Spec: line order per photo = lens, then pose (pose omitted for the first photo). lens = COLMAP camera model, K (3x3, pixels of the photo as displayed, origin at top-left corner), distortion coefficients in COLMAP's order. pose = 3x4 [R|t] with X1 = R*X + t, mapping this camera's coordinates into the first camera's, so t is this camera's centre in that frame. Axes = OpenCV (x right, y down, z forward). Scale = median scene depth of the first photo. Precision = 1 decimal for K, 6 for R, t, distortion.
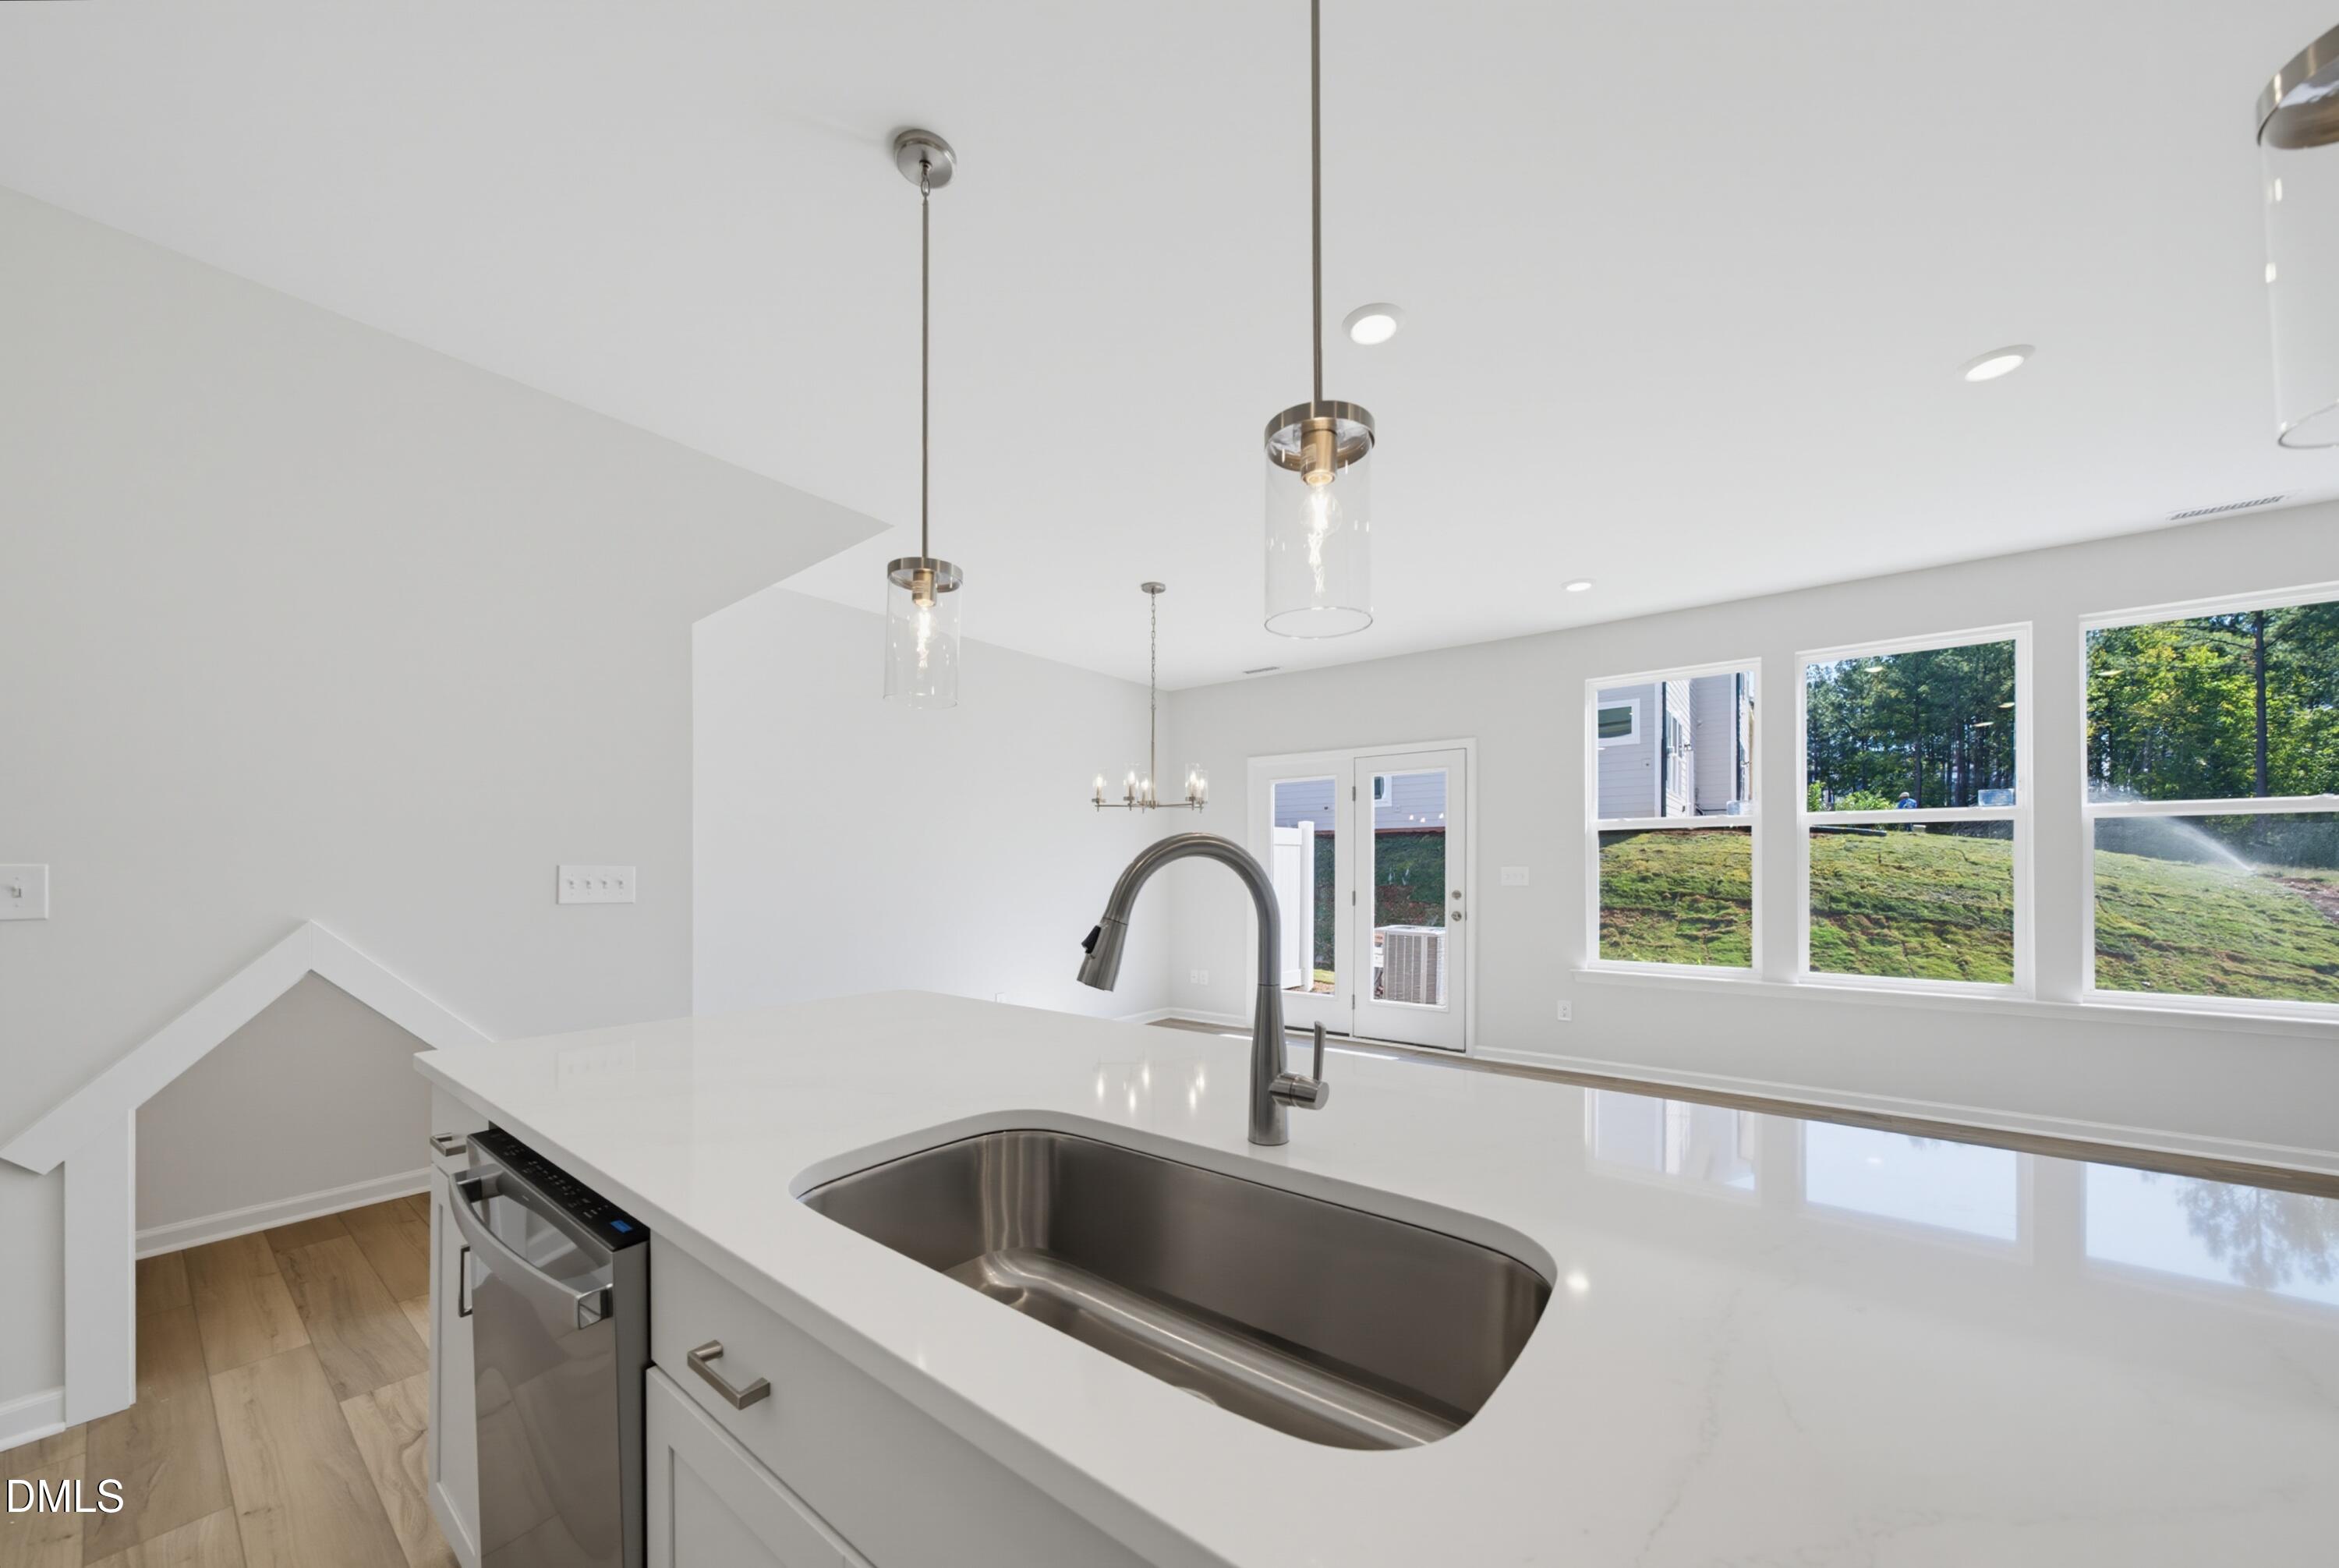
lens RADIAL K [[806.7, 0, 1165.1], [0, 806.7, 867.2], [0, 0, 1]] dist [-0.012293, 0.003515]
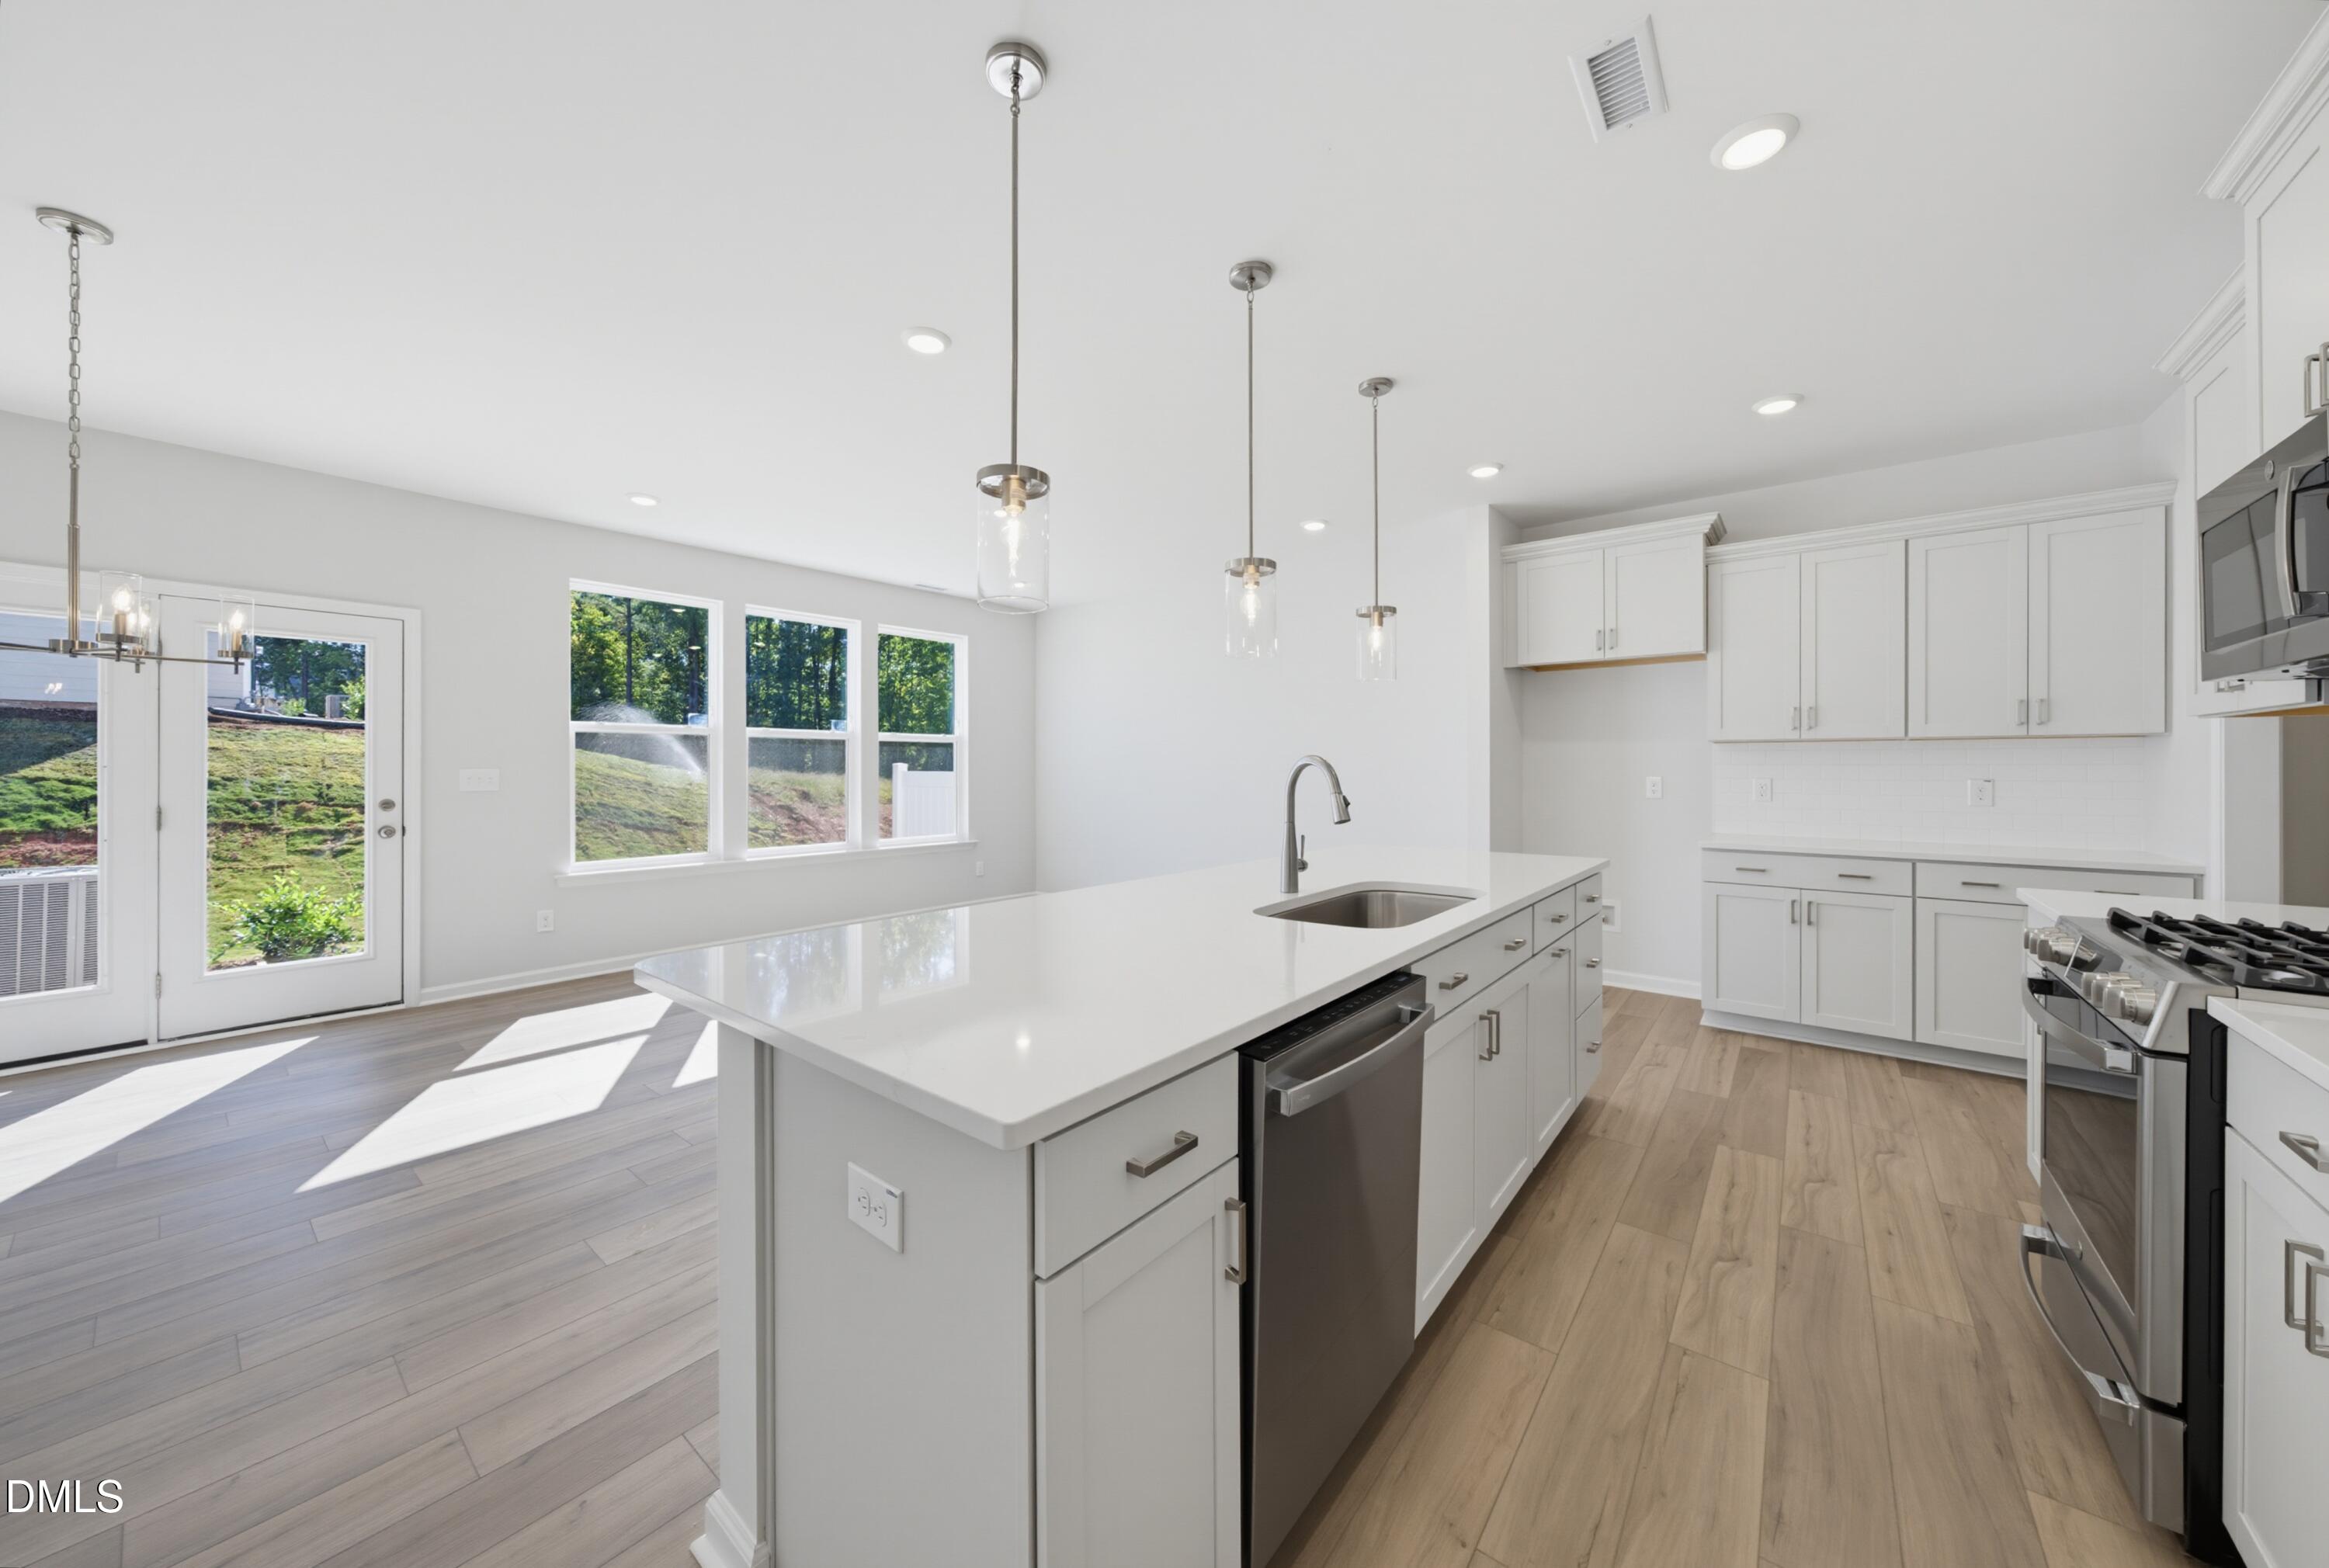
lens RADIAL K [[803.2, 0, 1165.5], [0, 803.2, 767.9], [0, 0, 1]] dist [-0.012293, 0.003515]
pose [[0.006173, 0.001127, 0.999980, -0.171728], [-0.000206, 0.999999, -0.001126, -0.000180], [-0.999981, -0.000200, 0.006173, 0.106978]]
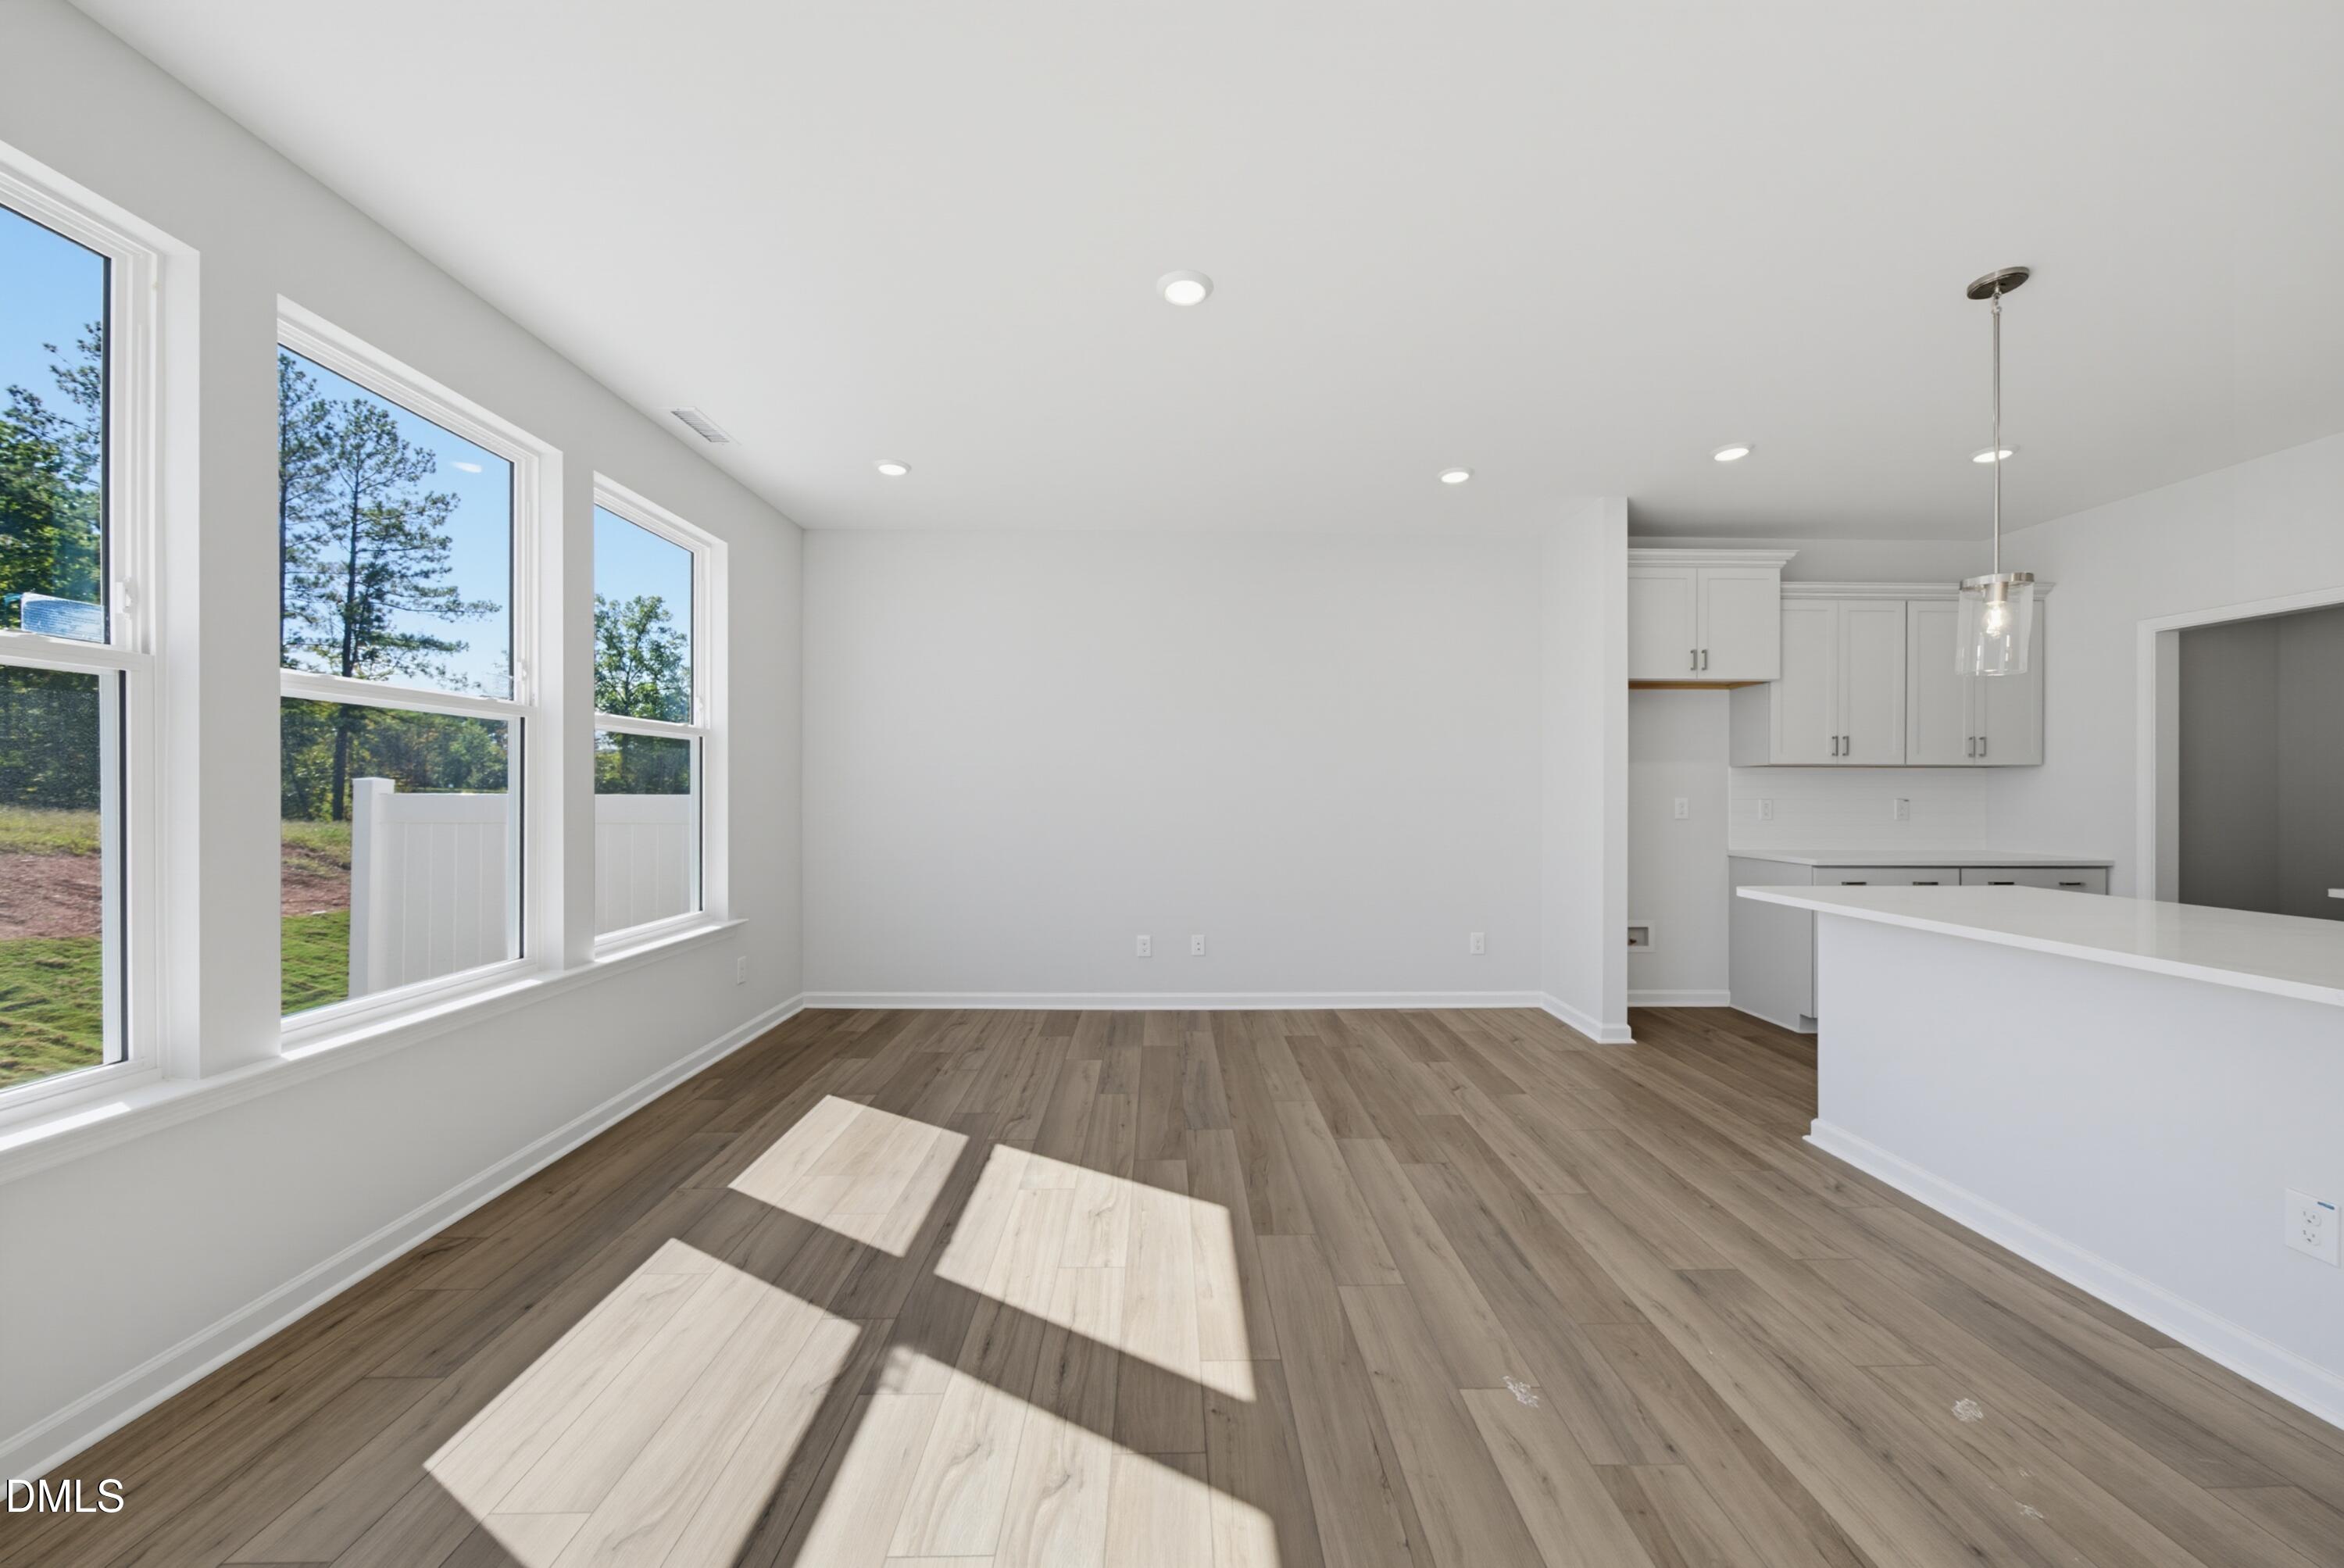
lens RADIAL K [[808.4, 0, 1178.4], [0, 808.4, 789.5], [0, 0, 1]] dist [-0.012293, 0.003515]
pose [[-0.634193, 0.003353, 0.773168, 0.049486], [-0.000774, 0.999987, -0.004971, 0.001149], [-0.773175, -0.003751, -0.634182, 0.307635]]
